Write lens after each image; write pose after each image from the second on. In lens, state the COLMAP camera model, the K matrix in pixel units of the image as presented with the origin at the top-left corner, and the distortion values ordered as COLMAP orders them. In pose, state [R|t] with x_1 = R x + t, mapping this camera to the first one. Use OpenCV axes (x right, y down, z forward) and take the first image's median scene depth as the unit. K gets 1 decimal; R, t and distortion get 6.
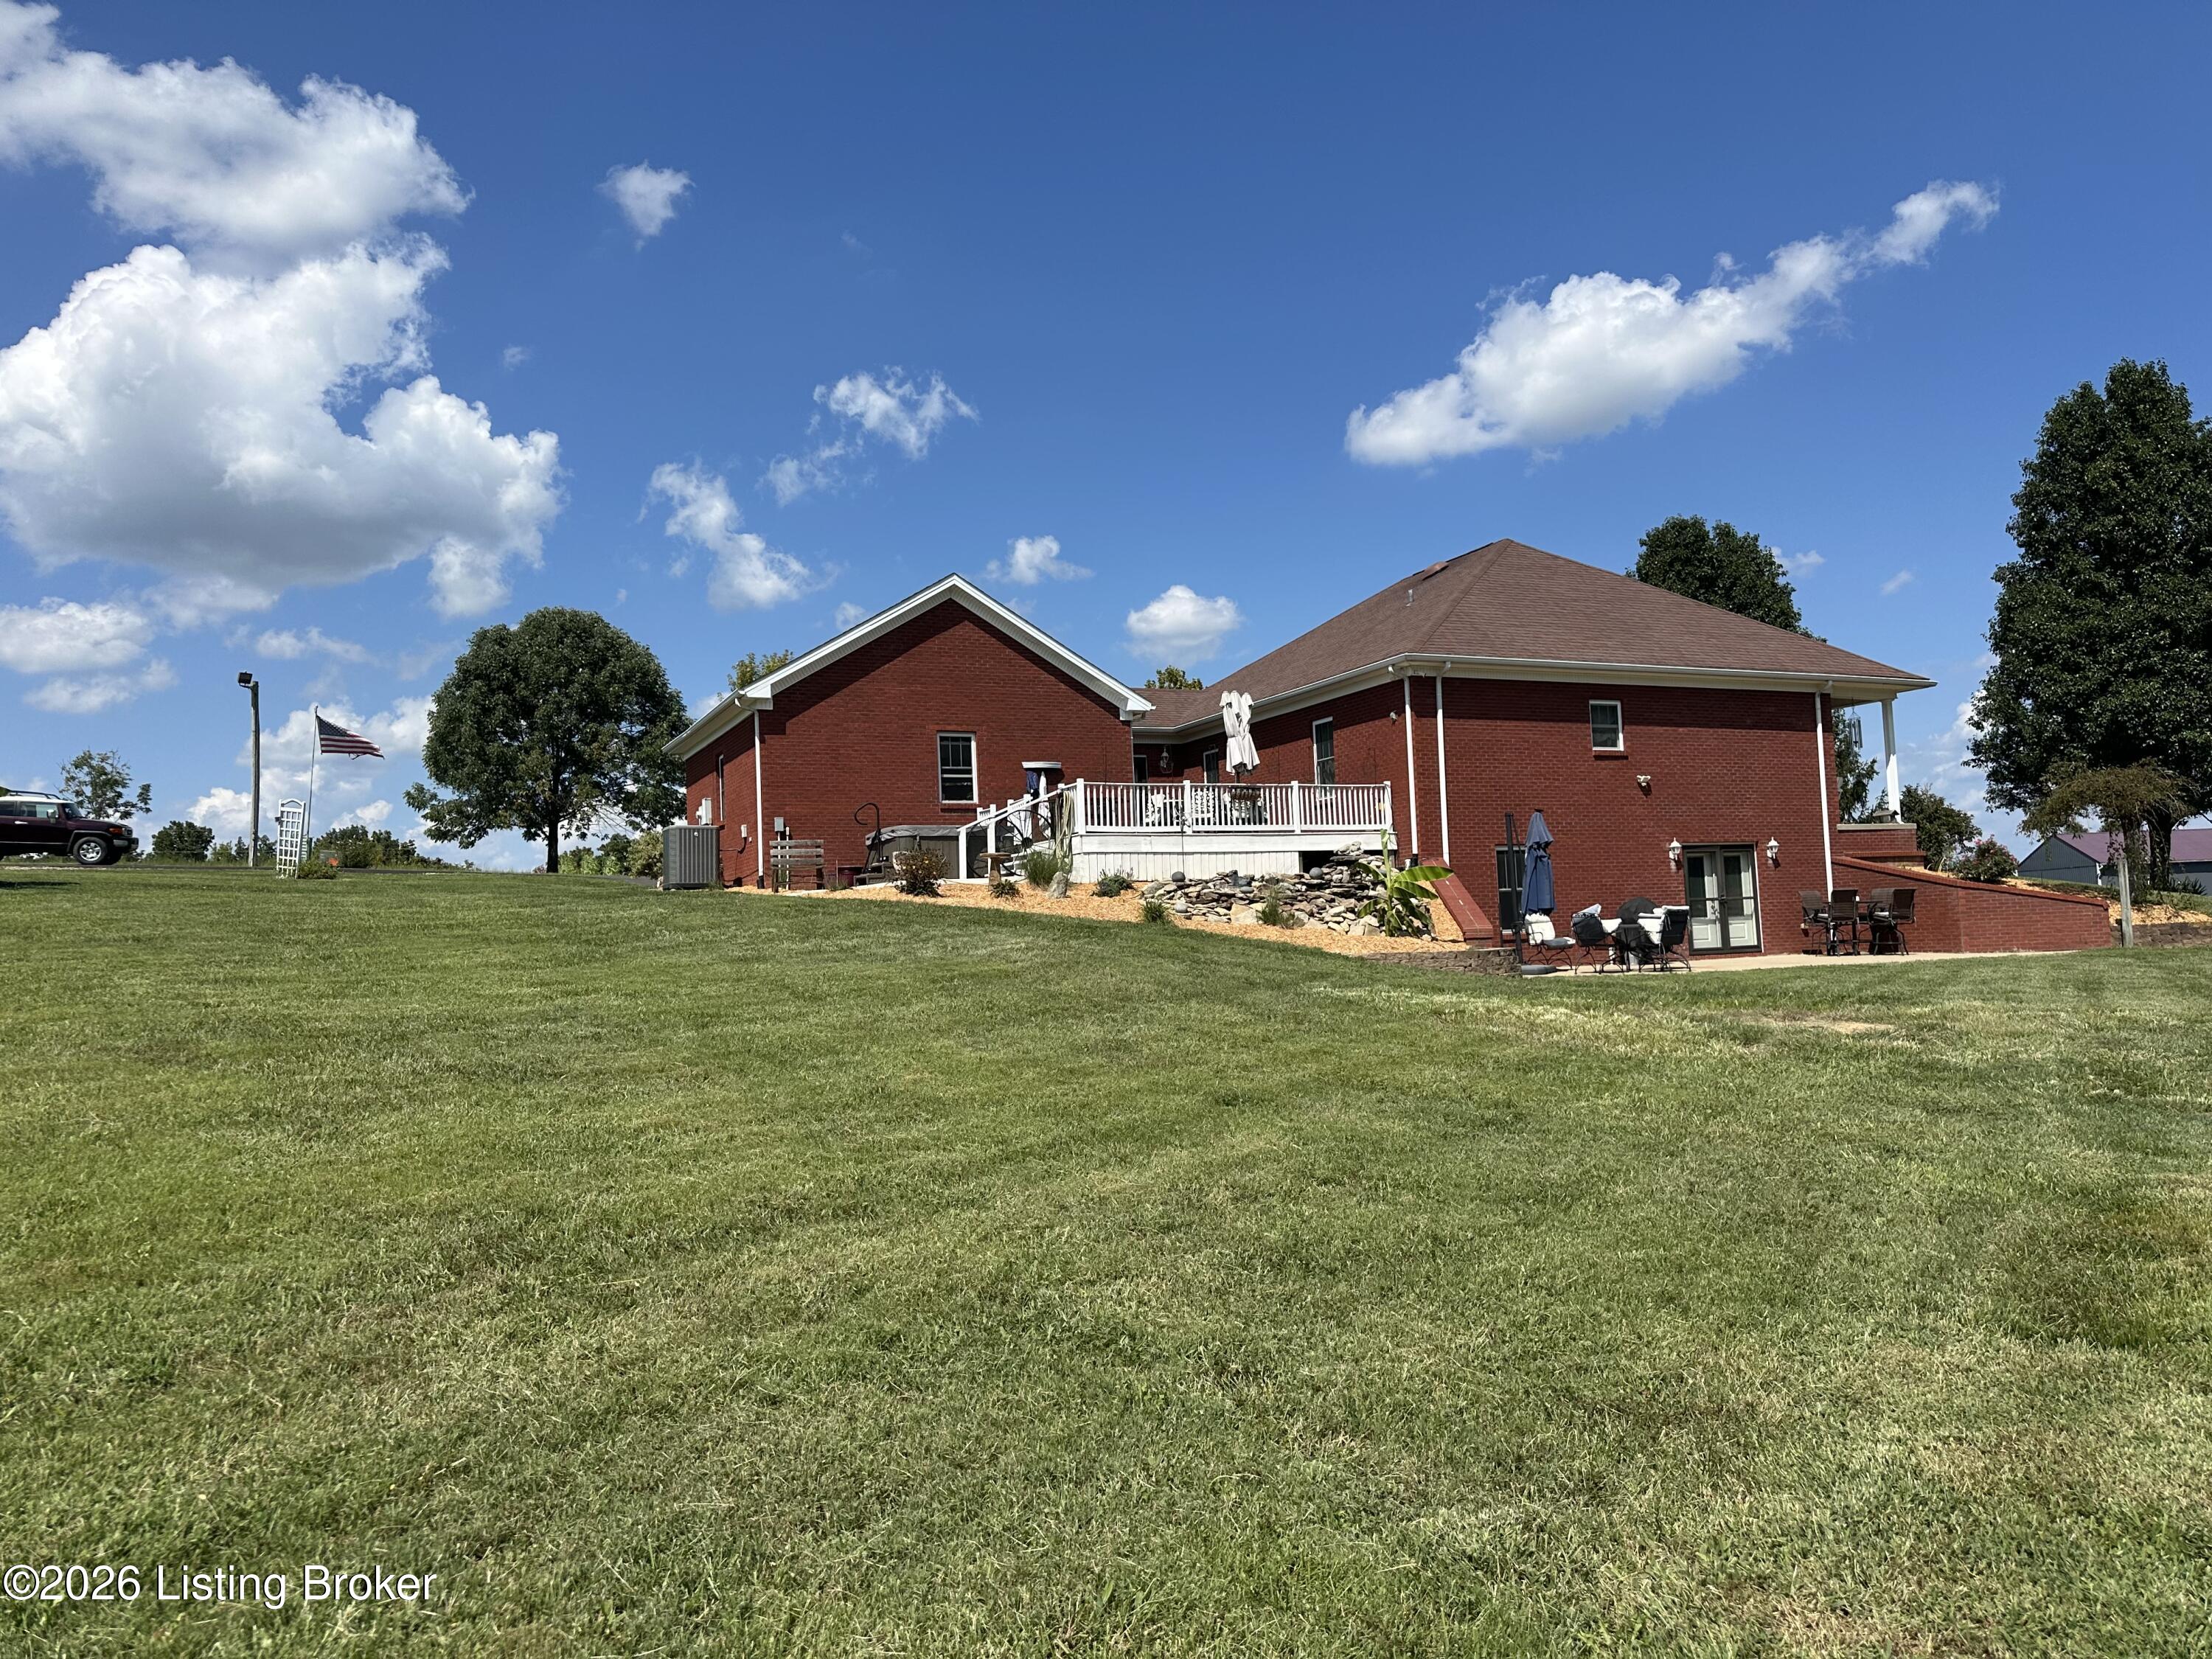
lens RADIAL K [[1539.1, 0, 1105.2], [0, 1539.1, 846.1], [0, 0, 1]] dist [0.053133, -0.031459]
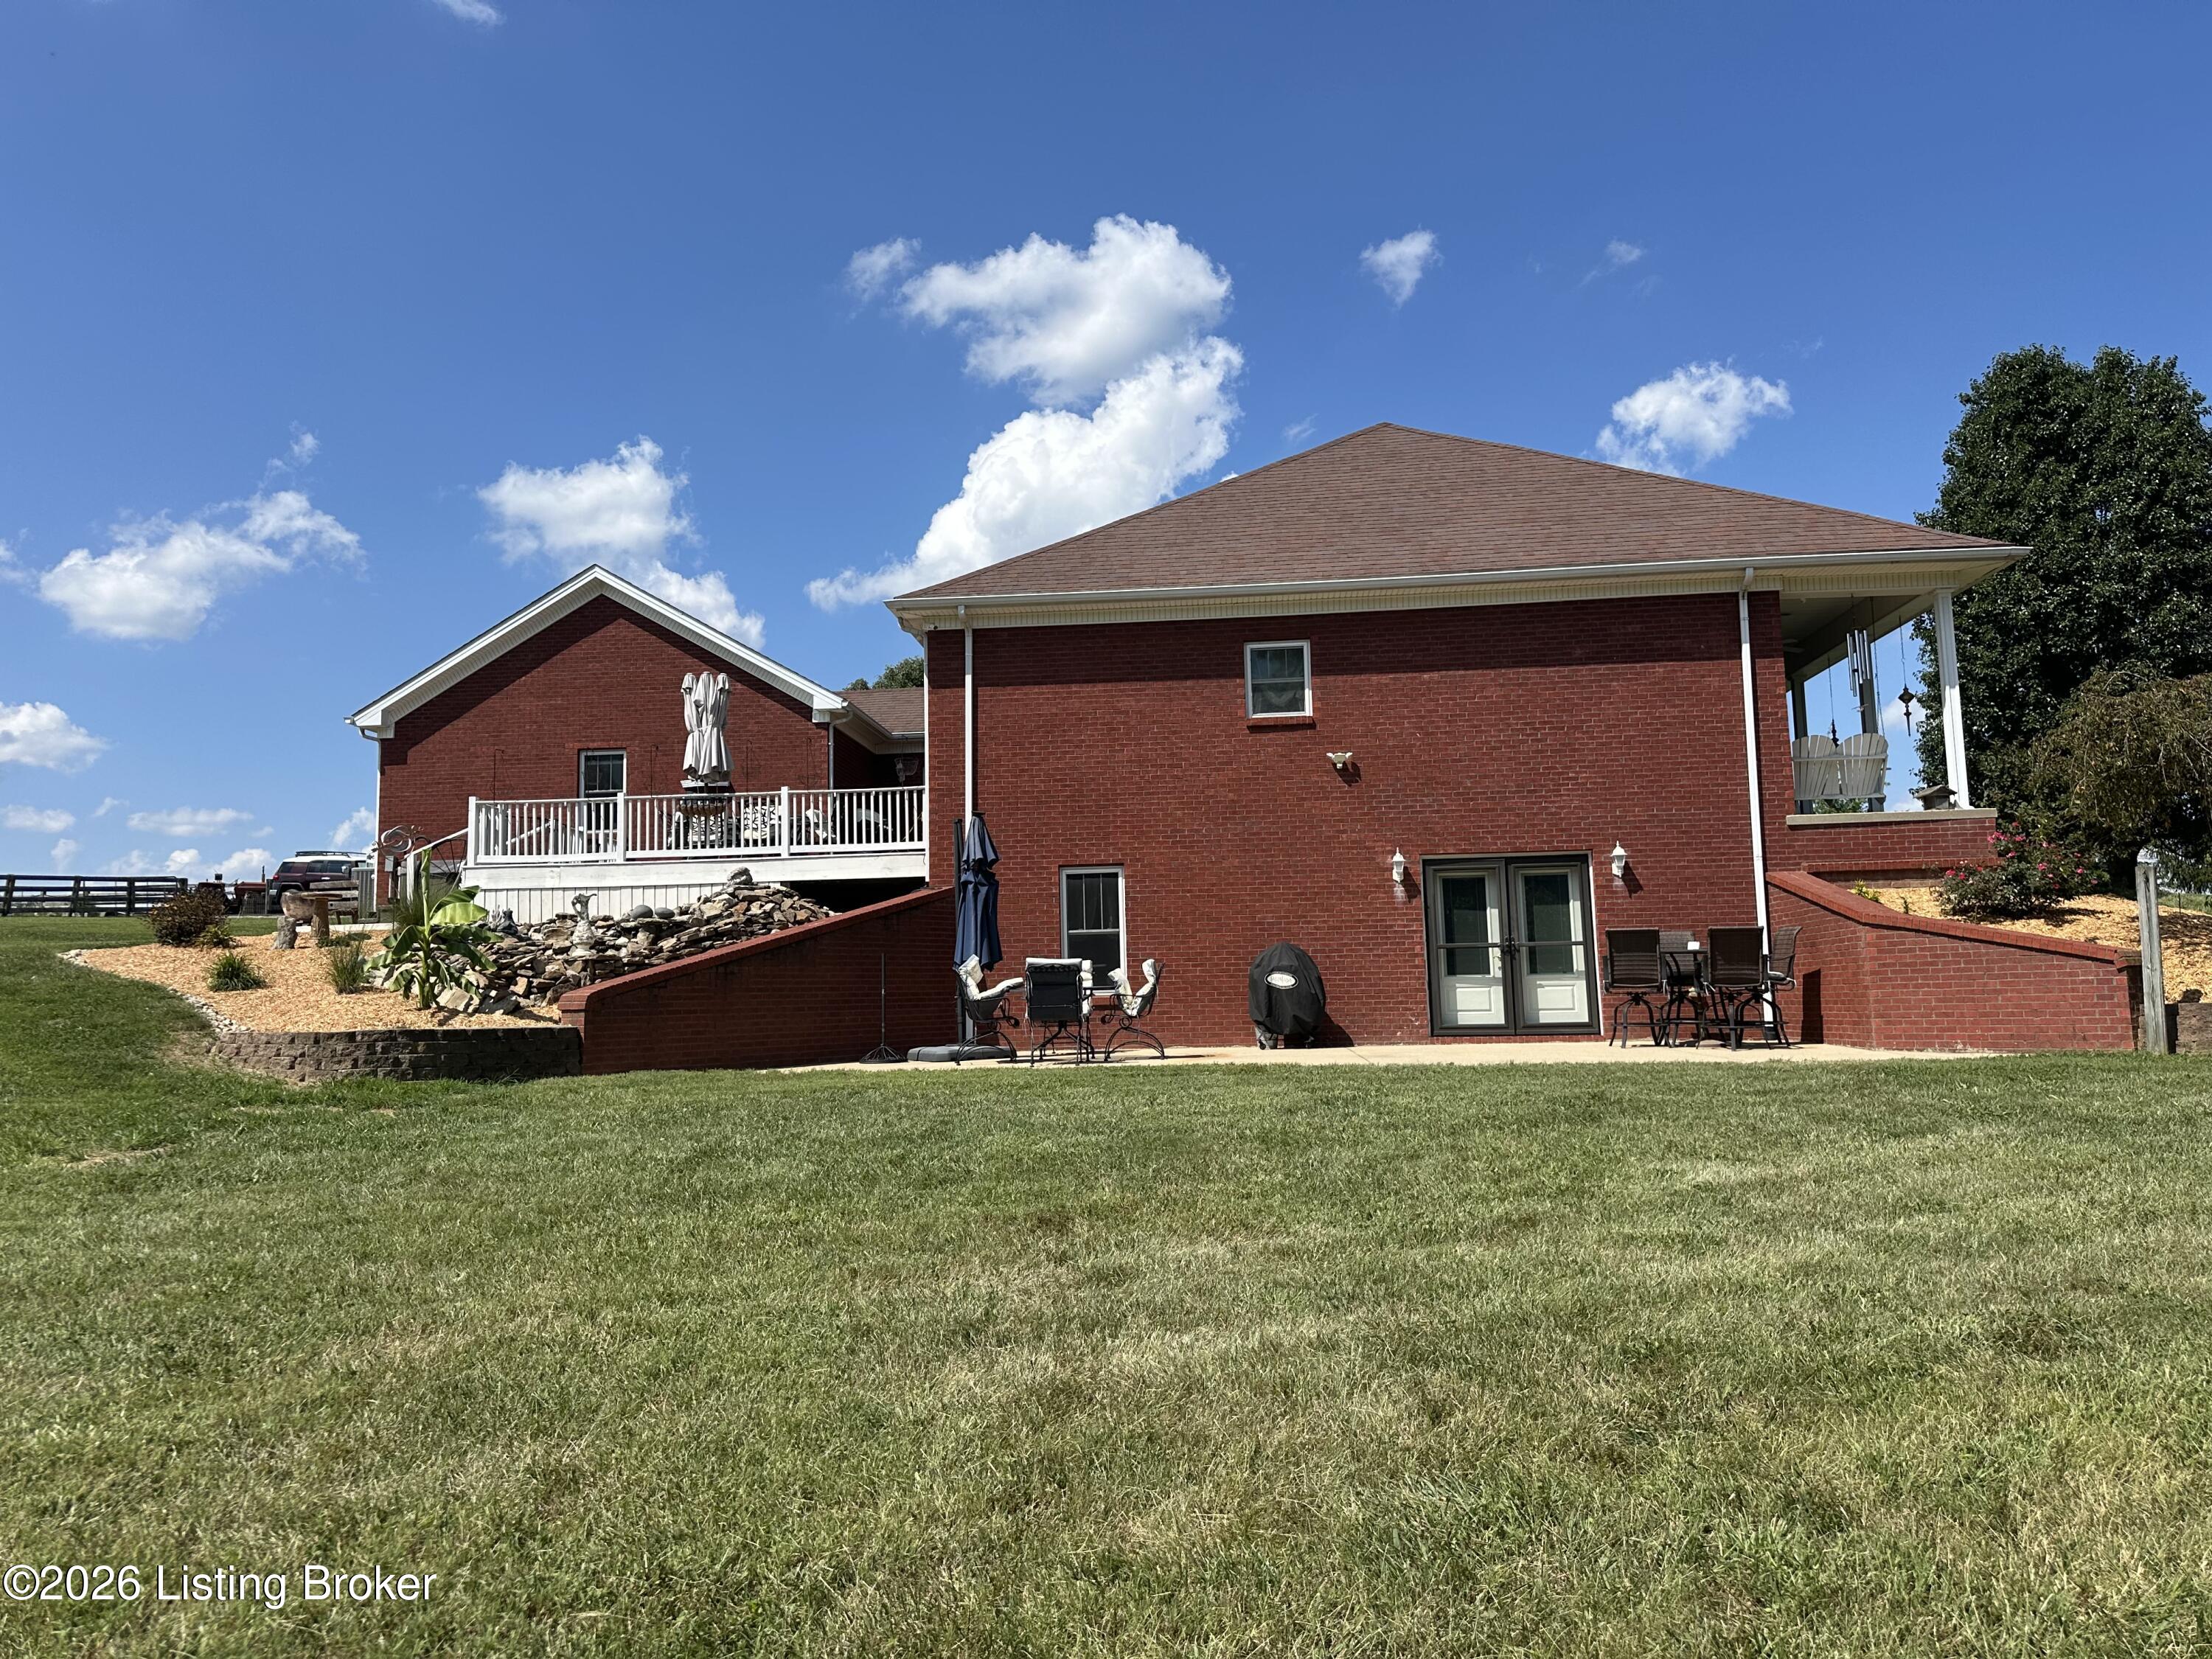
lens RADIAL K [[1539.1, 0, 1102.3], [0, 1539.1, 828.3], [0, 0, 1]] dist [0.053133, -0.031459]
pose [[0.867591, -0.037736, -0.495845, 0.518464], [0.019562, 0.998935, -0.041796, 0.009526], [0.496894, 0.026562, 0.867405, 0.361533]]
